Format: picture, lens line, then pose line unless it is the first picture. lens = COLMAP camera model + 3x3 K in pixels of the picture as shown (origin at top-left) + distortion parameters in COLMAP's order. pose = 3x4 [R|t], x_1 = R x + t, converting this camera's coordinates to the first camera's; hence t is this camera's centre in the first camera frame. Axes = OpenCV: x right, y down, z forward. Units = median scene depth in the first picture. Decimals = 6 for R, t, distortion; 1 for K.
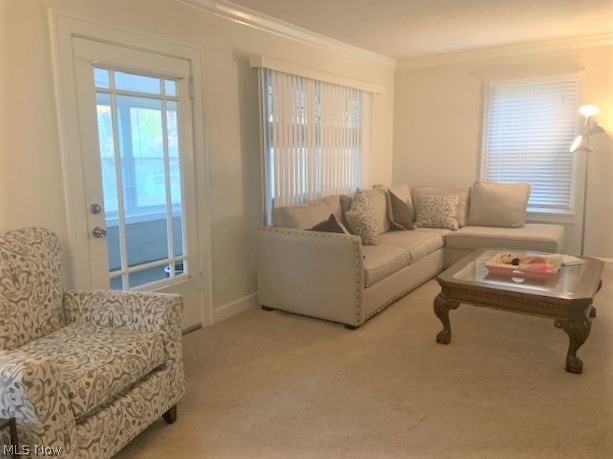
lens RADIAL K [[474.7, 0, 306.5], [0, 474.7, 229.5], [0, 0, 1]] dist [0.124475, -0.151714]
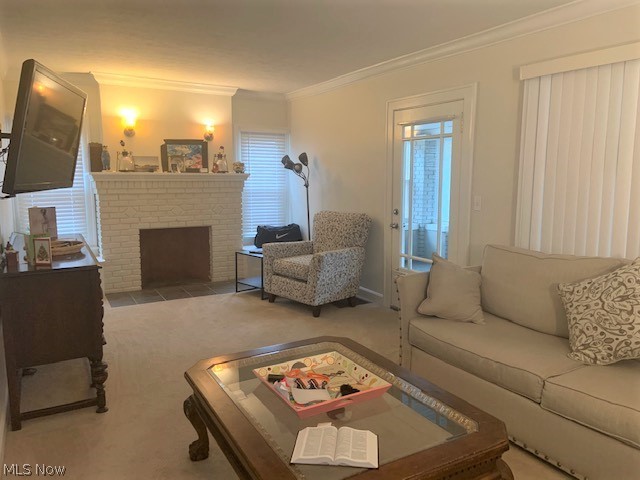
lens RADIAL K [[495.6, 0, 320.0], [0, 495.6, 240.0], [0, 0, 1]] dist [0.124475, -0.151714]
pose [[-0.459802, 0.136227, -0.877511, 1.070995], [-0.139810, 0.964735, 0.223026, -0.259450], [0.876947, 0.225232, -0.424541, 1.349762]]
